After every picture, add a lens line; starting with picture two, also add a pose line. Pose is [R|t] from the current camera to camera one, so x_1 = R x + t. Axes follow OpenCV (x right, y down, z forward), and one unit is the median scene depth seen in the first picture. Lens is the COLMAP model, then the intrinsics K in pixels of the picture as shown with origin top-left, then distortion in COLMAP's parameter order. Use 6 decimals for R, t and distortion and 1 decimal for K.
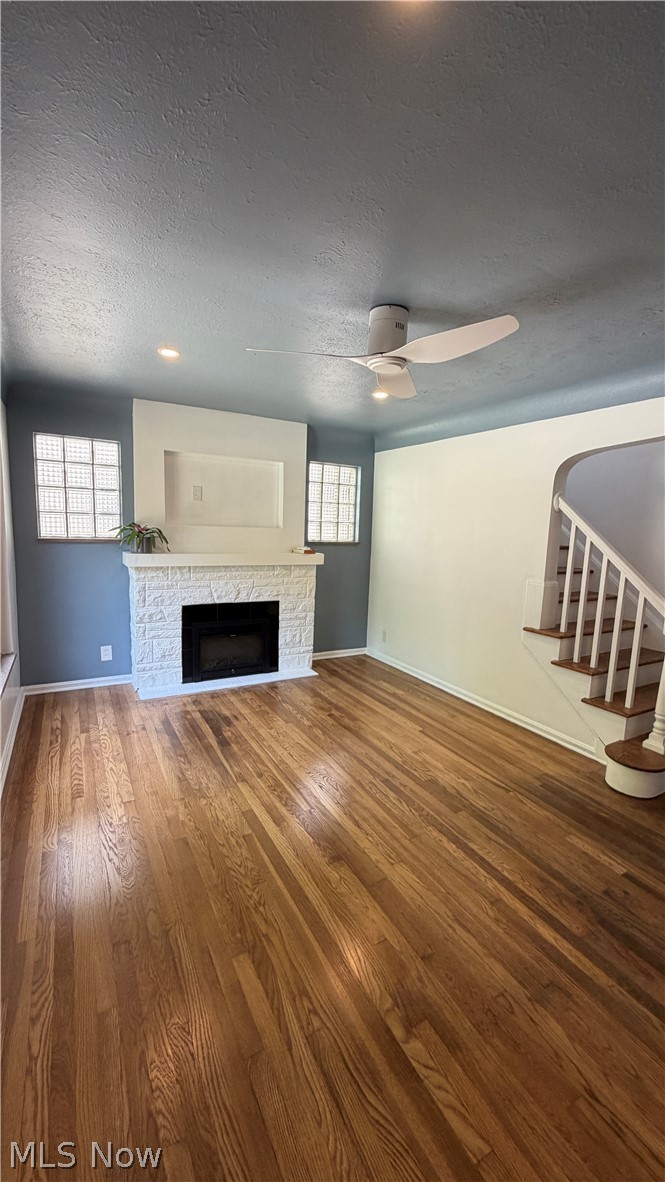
lens RADIAL K [[469.9, 0, 330.6], [0, 469.9, 589.8], [0, 0, 1]] dist [0.000648, -0.000248]
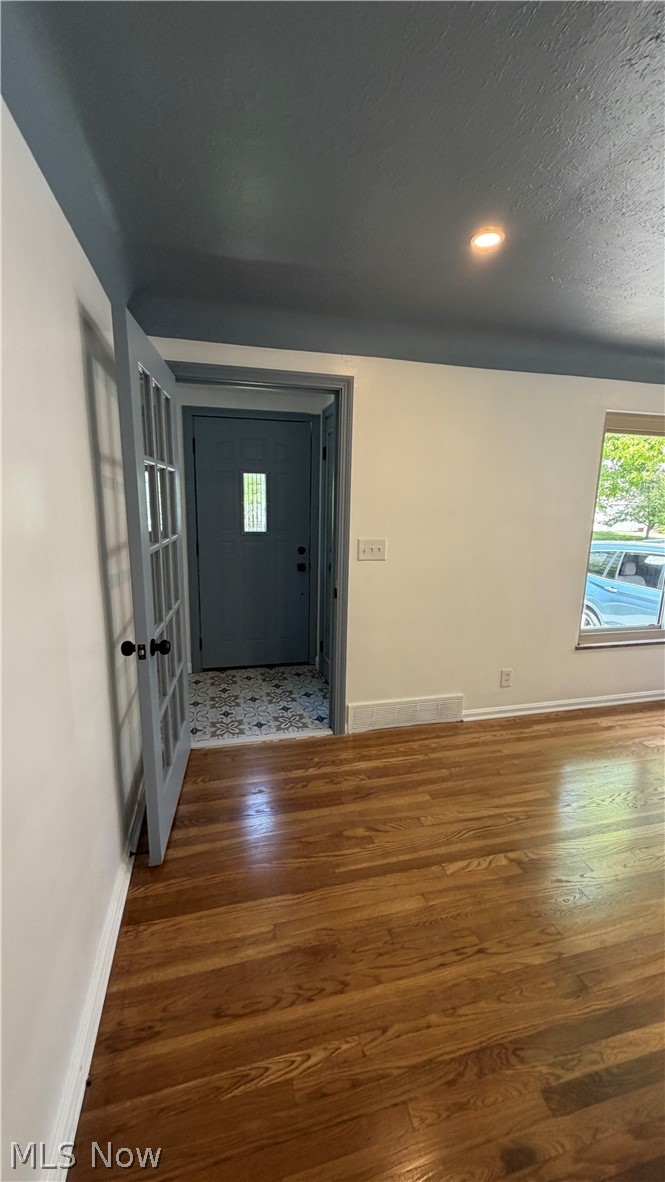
lens RADIAL K [[469.9, 0, 336.5], [0, 469.9, 587.3], [0, 0, 1]] dist [0.000648, -0.000248]
pose [[-0.249672, 0.137036, -0.958585, 0.977076], [-0.153172, 0.971884, 0.178832, -0.023780], [0.956139, 0.191478, -0.221662, 0.406684]]
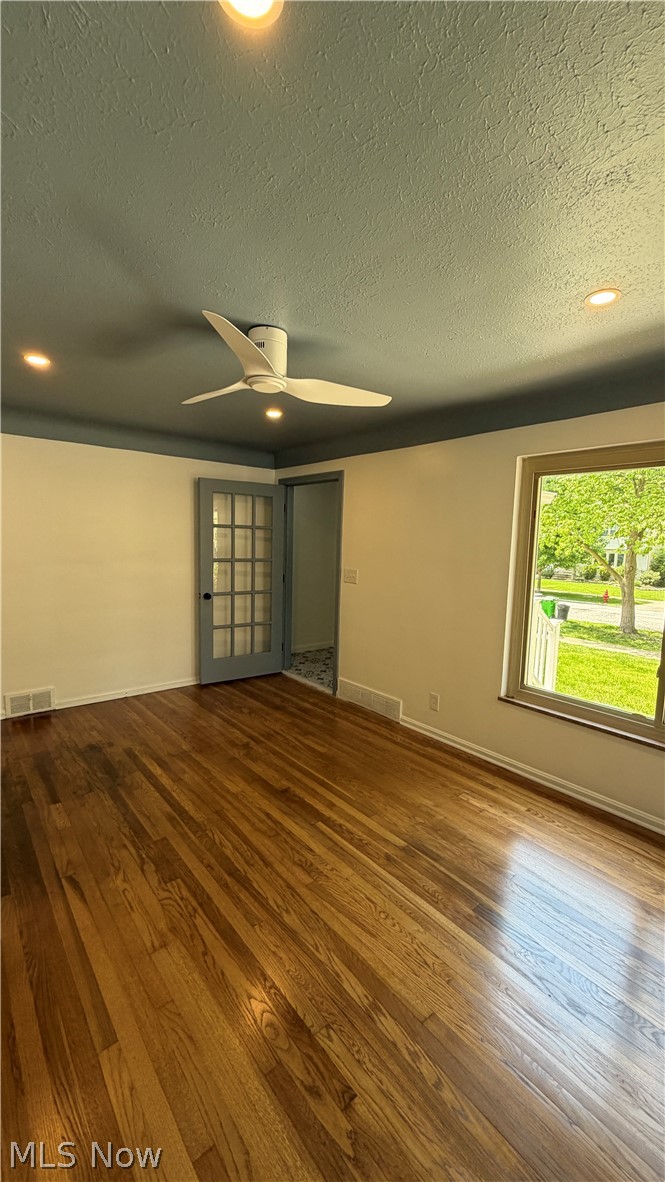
lens RADIAL K [[469.9, 0, 336.7], [0, 469.9, 594.1], [0, 0, 1]] dist [0.000648, -0.000248]
pose [[-0.978132, -0.042003, -0.203700, 0.155245], [-0.090157, 0.968224, 0.233269, -0.287835], [0.187429, 0.246532, -0.950838, 2.065192]]
